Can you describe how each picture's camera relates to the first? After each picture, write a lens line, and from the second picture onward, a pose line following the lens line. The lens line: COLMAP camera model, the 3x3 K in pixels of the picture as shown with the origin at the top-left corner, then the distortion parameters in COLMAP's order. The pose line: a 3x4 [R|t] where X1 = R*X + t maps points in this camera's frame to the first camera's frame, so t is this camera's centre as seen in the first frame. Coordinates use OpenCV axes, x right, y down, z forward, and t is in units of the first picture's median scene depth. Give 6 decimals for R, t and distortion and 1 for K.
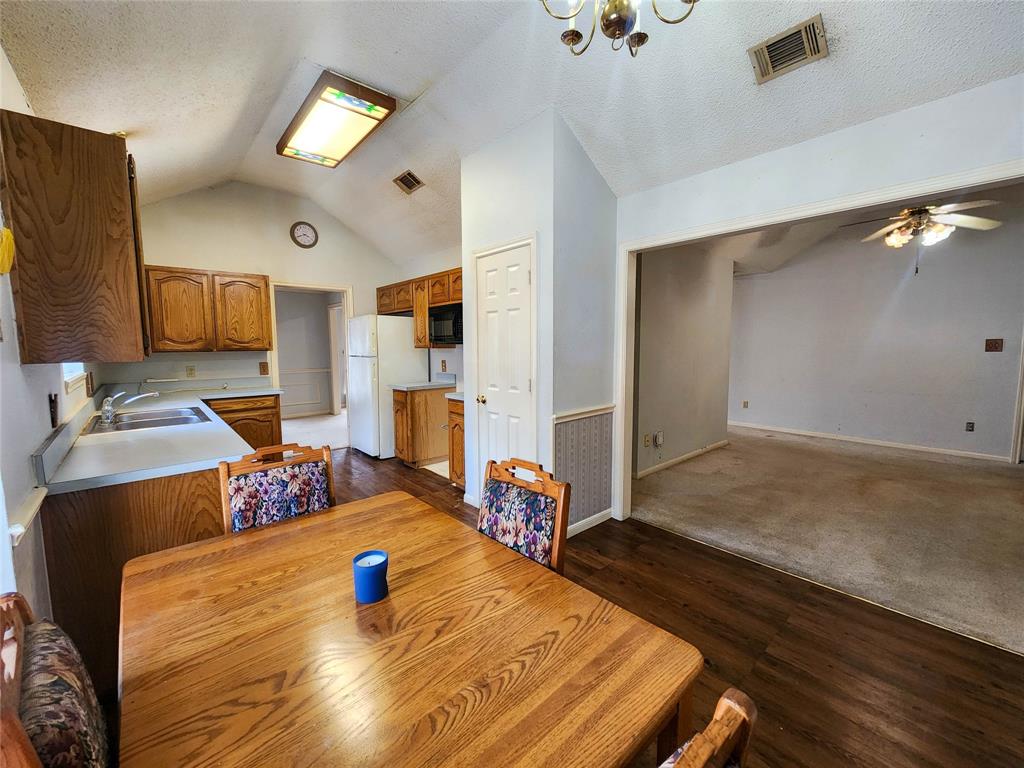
lens RADIAL K [[419.3, 0, 511.3], [0, 419.3, 386.0], [0, 0, 1]] dist [-0.009521, -0.000036]
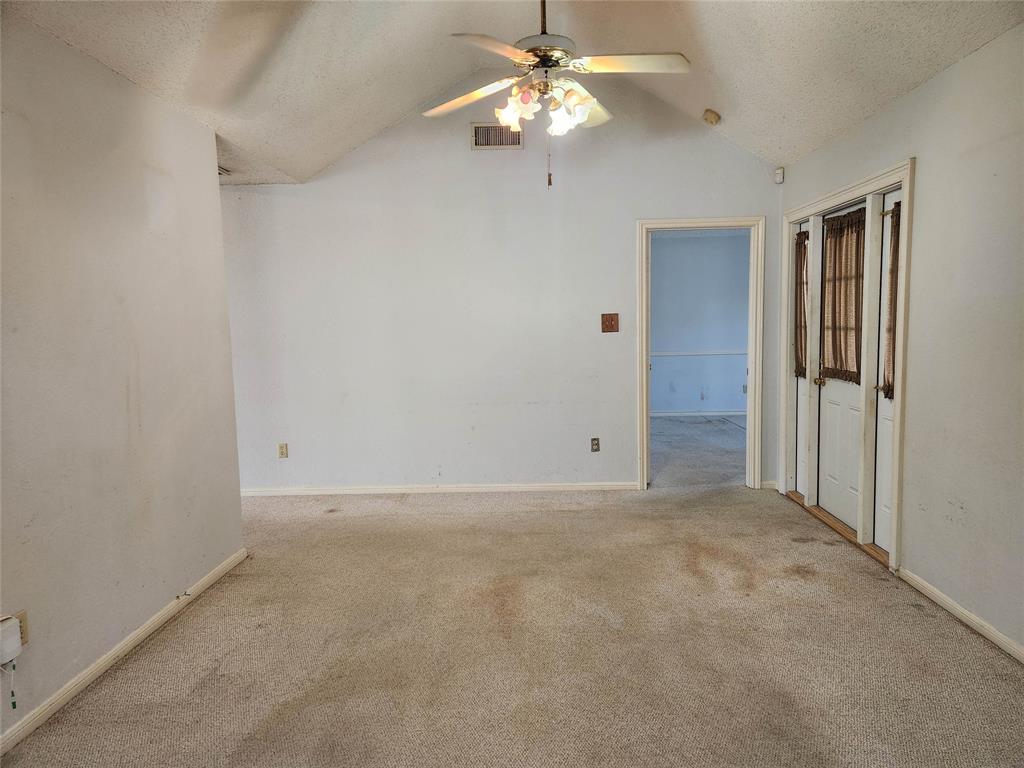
lens RADIAL K [[683.6, 0, 513.1], [0, 683.6, 384.7], [0, 0, 1]] dist [0.038411, -0.000124]
pose [[0.685940, -0.078495, 0.723412, 0.241782], [0.089991, 0.995684, 0.022708, -0.037473], [-0.722072, 0.049524, 0.690043, 0.354158]]
